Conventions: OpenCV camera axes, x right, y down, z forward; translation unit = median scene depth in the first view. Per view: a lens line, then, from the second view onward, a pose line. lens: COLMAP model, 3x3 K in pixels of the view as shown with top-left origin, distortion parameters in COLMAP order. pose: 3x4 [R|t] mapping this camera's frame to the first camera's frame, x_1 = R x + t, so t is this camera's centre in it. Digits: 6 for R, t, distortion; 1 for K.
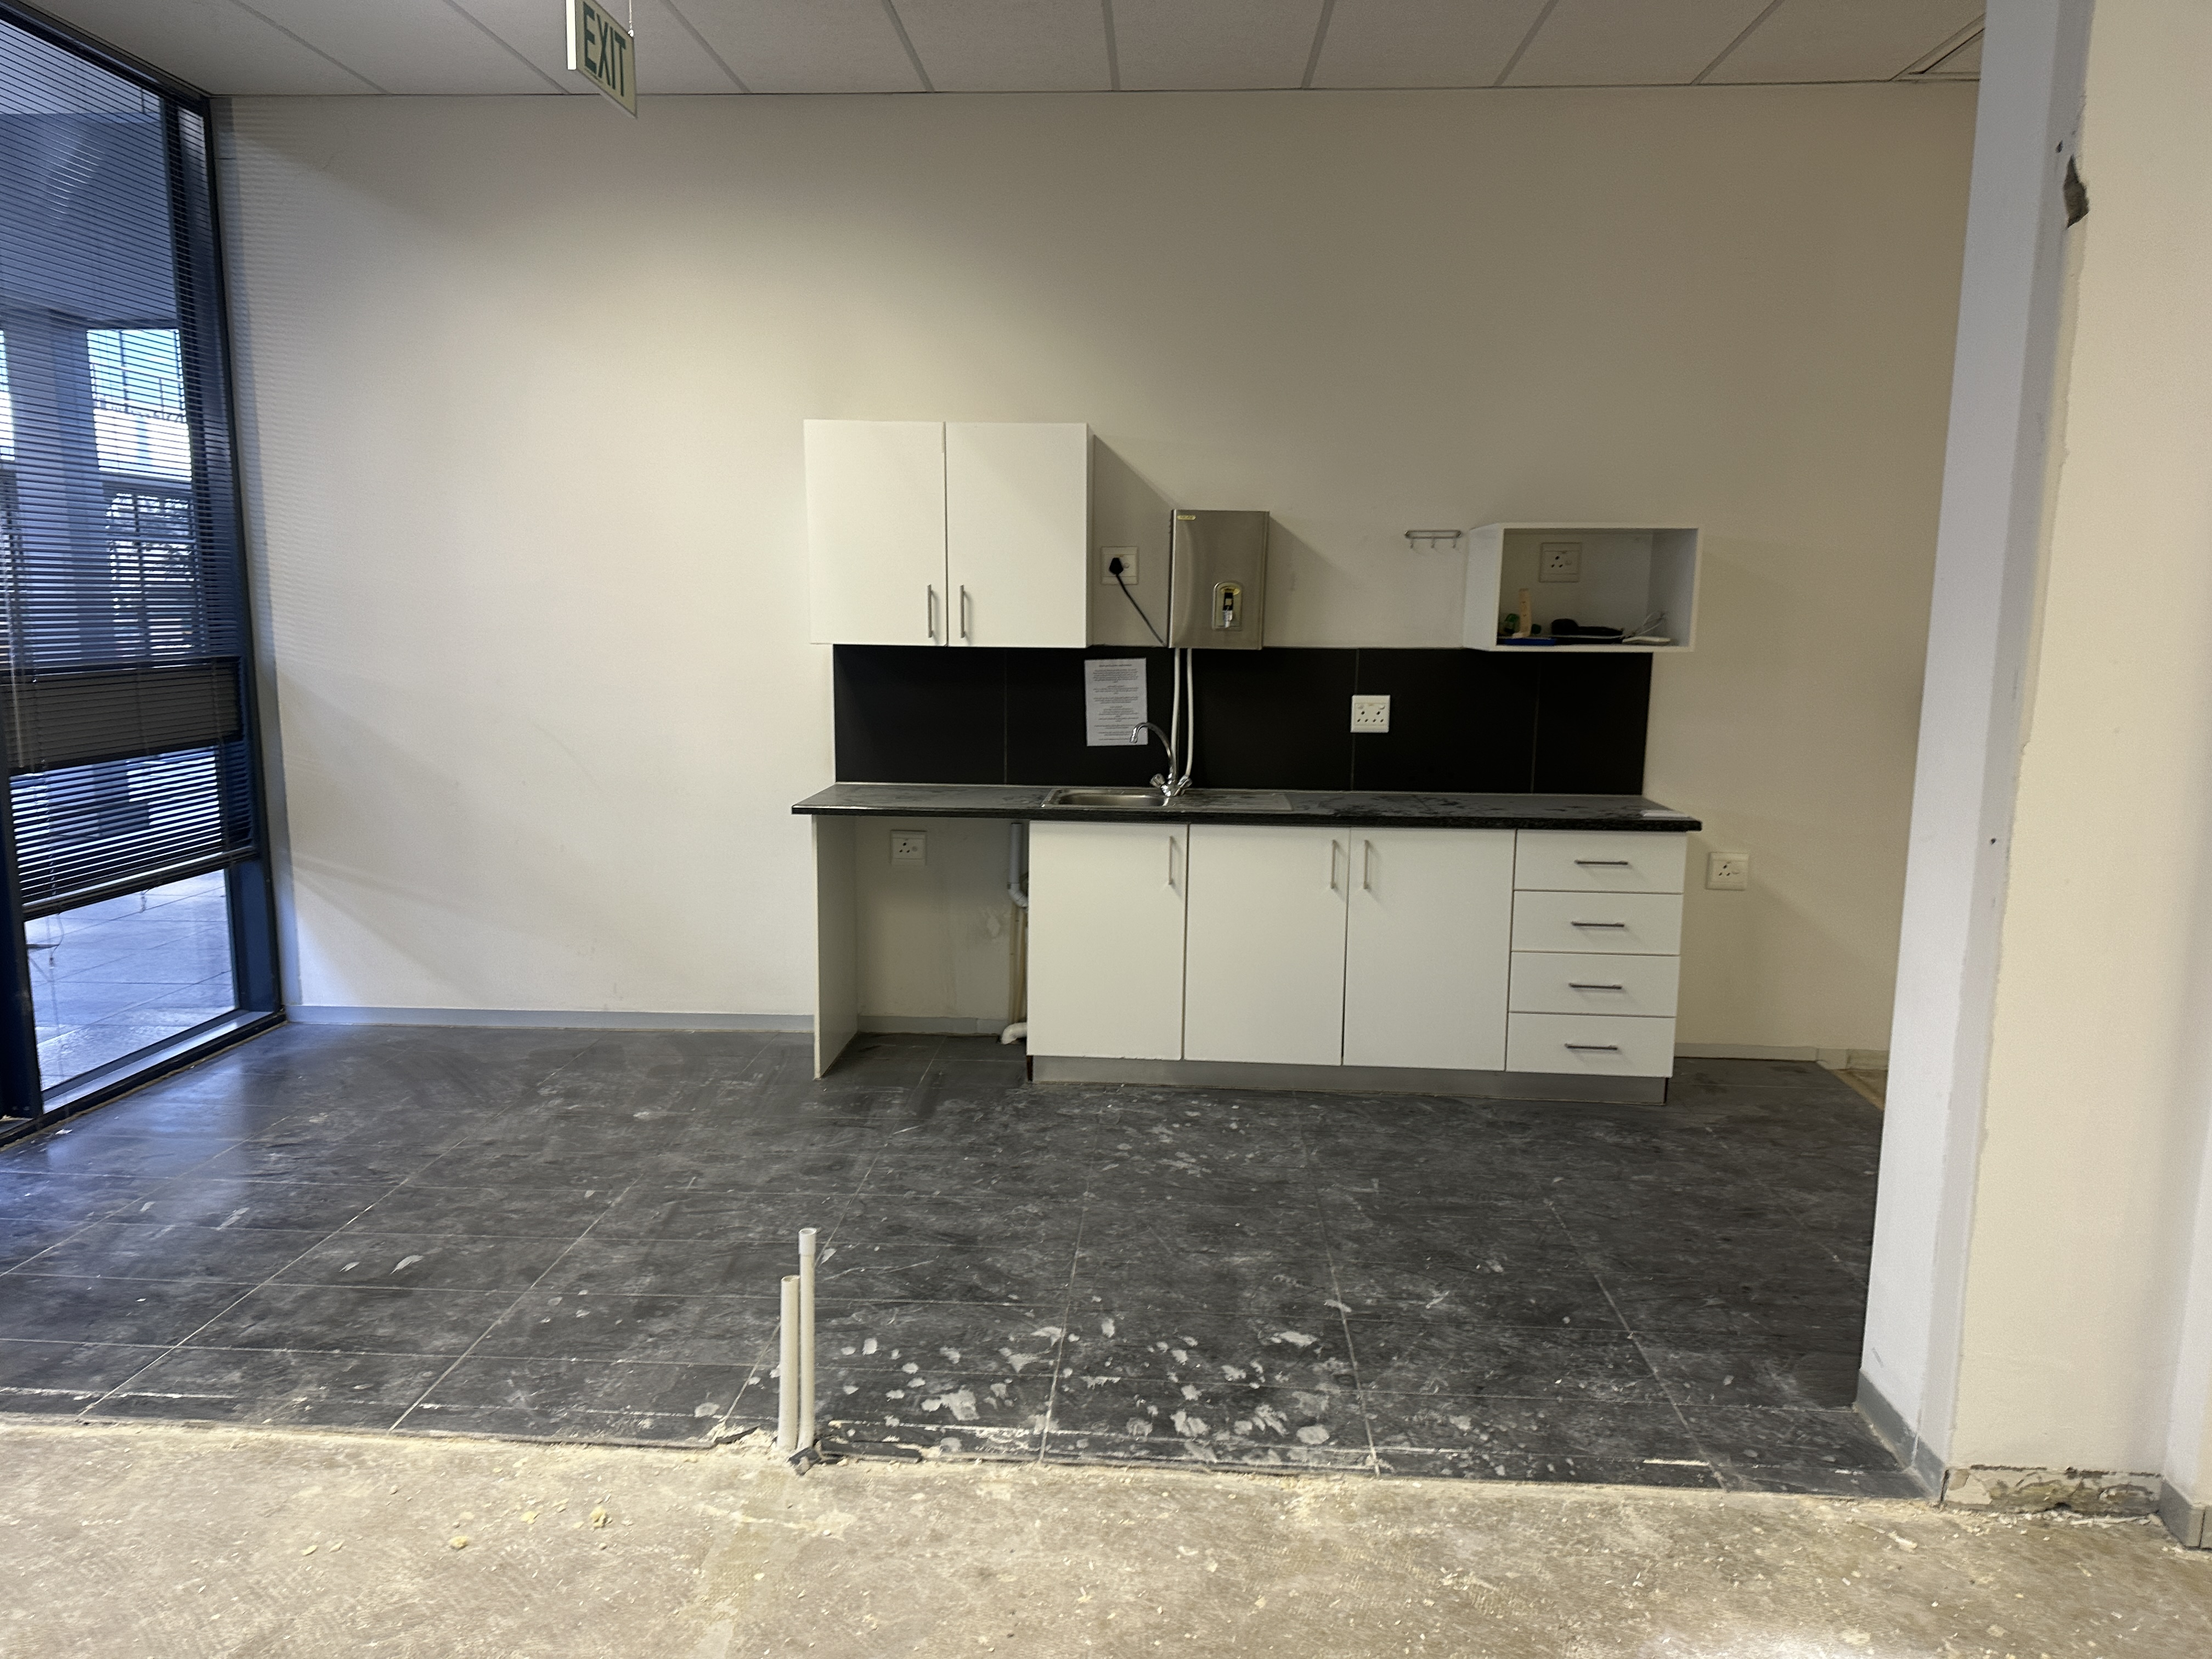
lens RADIAL K [[1558.4, 0, 1106.0], [0, 1558.4, 829.5], [0, 0, 1]] dist [0.091759, -0.122252]
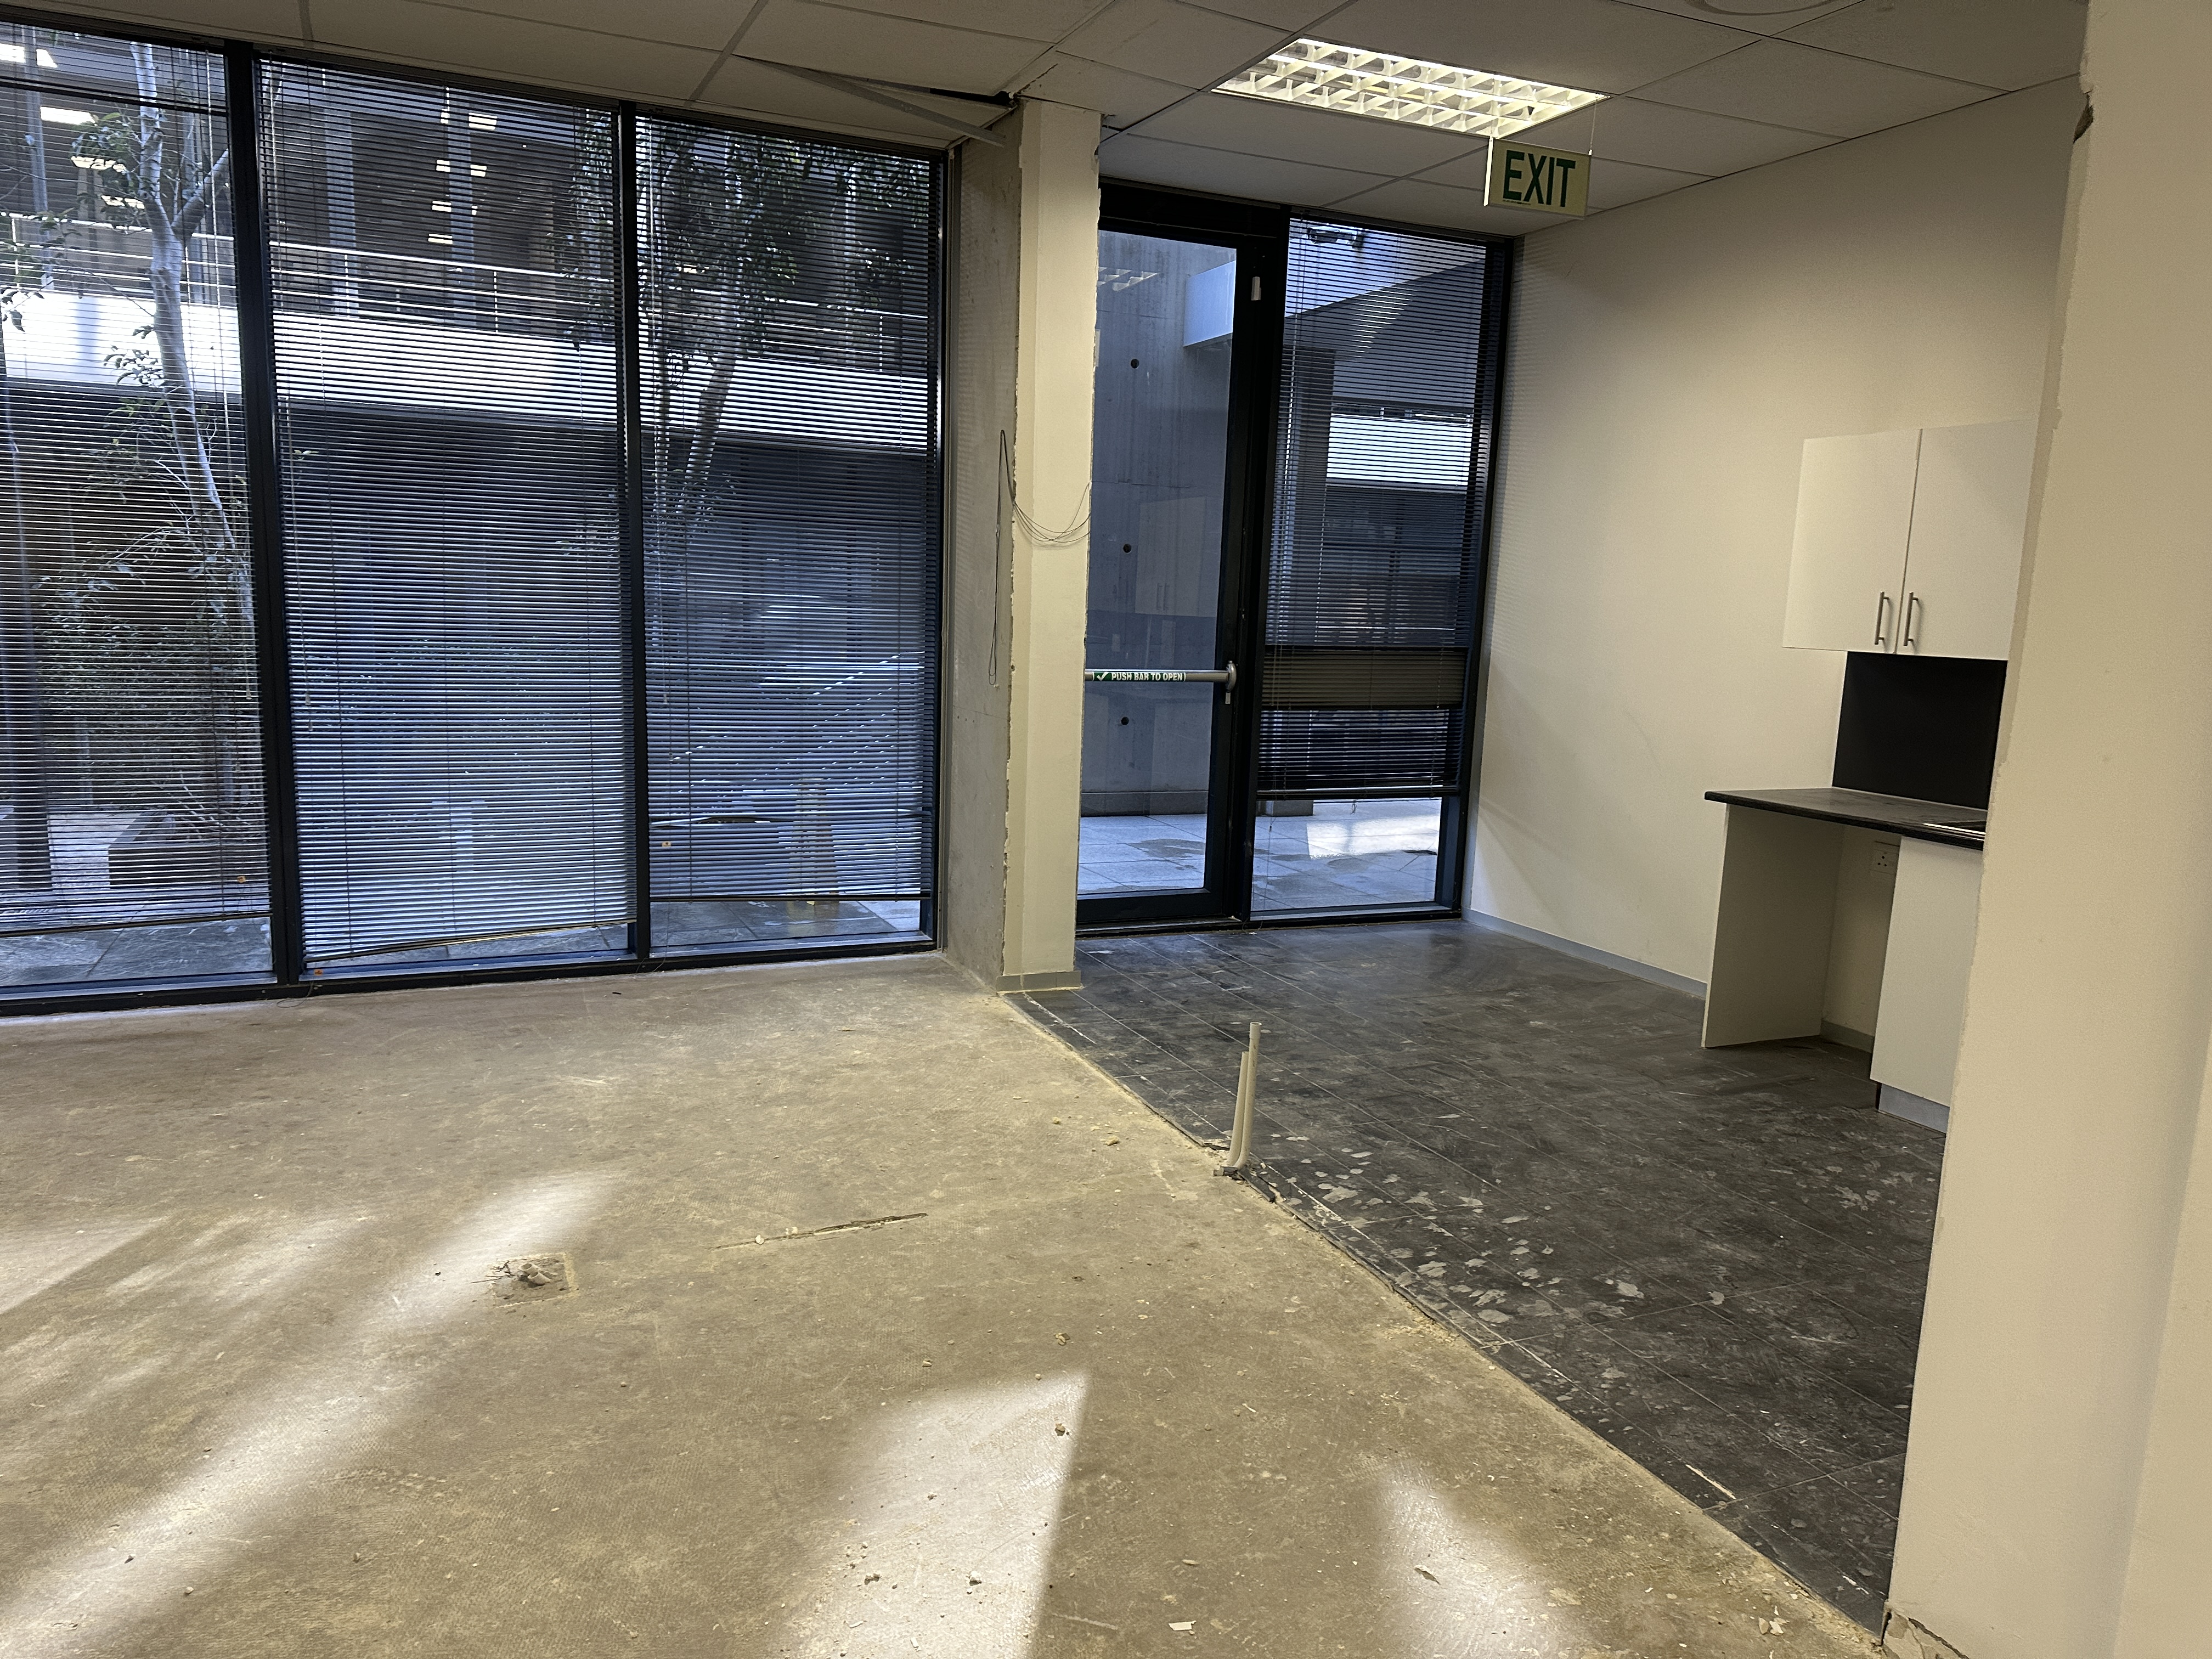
lens RADIAL K [[1558.4, 0, 1106.0], [0, 1558.4, 829.5], [0, 0, 1]] dist [0.091759, -0.122252]
pose [[0.458432, 0.143561, -0.877058, 0.882144], [-0.162437, 0.983778, 0.076125, -0.012262], [0.873759, 0.107568, 0.474315, 0.141058]]
